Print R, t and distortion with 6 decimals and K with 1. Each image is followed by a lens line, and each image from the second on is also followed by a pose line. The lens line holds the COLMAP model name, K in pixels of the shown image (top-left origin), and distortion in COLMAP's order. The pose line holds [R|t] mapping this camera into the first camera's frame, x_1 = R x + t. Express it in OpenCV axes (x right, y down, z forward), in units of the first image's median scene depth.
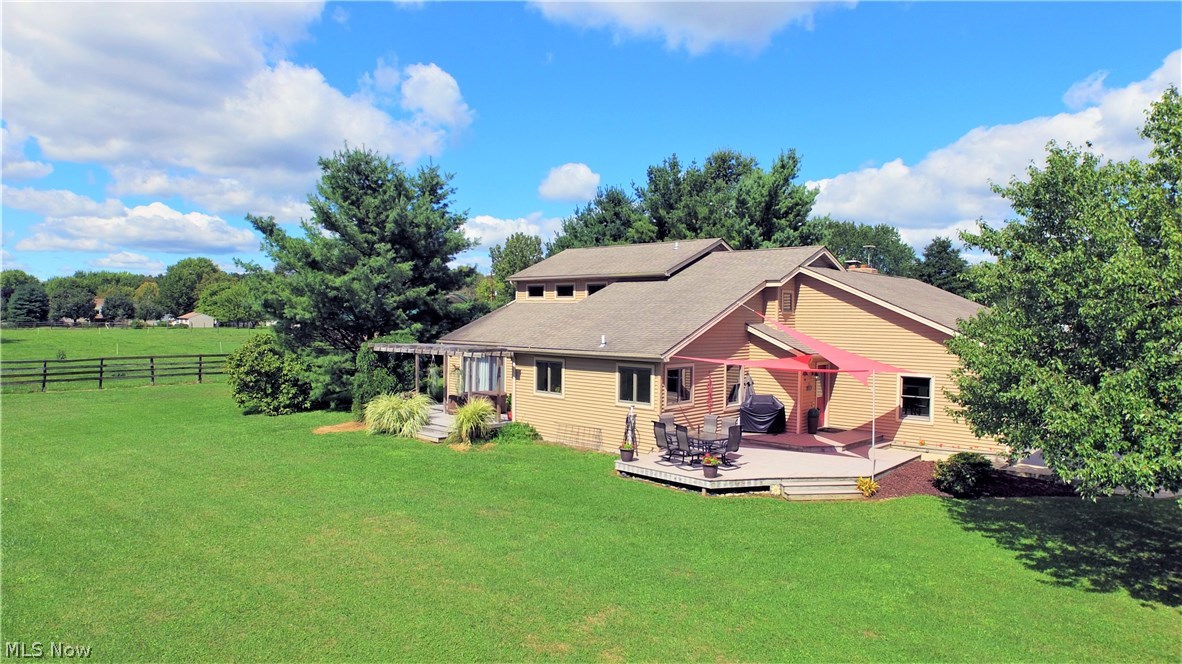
lens RADIAL K [[743.9, 0, 584.2], [0, 743.9, 327.2], [0, 0, 1]] dist [-0.094537, 0.053587]
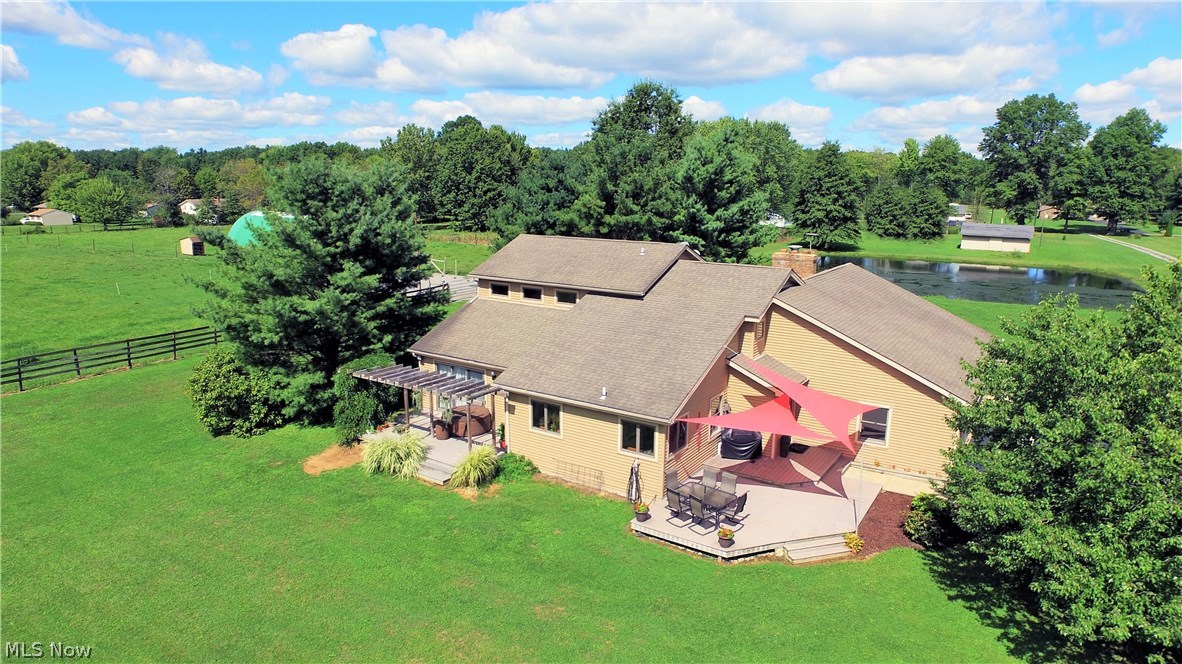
lens RADIAL K [[743.9, 0, 576.1], [0, 743.9, 310.1], [0, 0, 1]] dist [-0.094537, 0.053587]
pose [[0.986975, -0.037891, 0.156349, -0.138261], [0.010060, 0.984502, 0.175087, -0.223756], [-0.160560, -0.171233, 0.972060, 0.001246]]
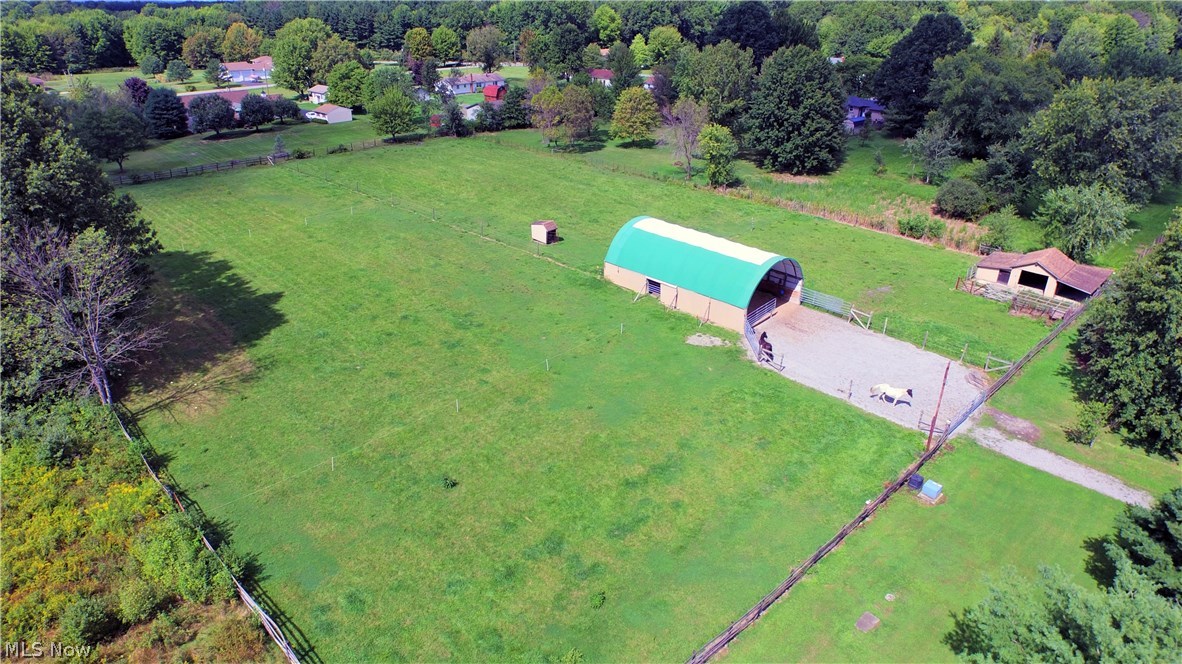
lens RADIAL K [[743.9, 0, 564.3], [0, 743.9, 305.6], [0, 0, 1]] dist [-0.094537, 0.053587]
pose [[0.995199, 0.035465, -0.091225, -0.712507], [0.002485, 0.922589, 0.385777, -0.672555], [0.097845, -0.384152, 0.918071, 0.409792]]
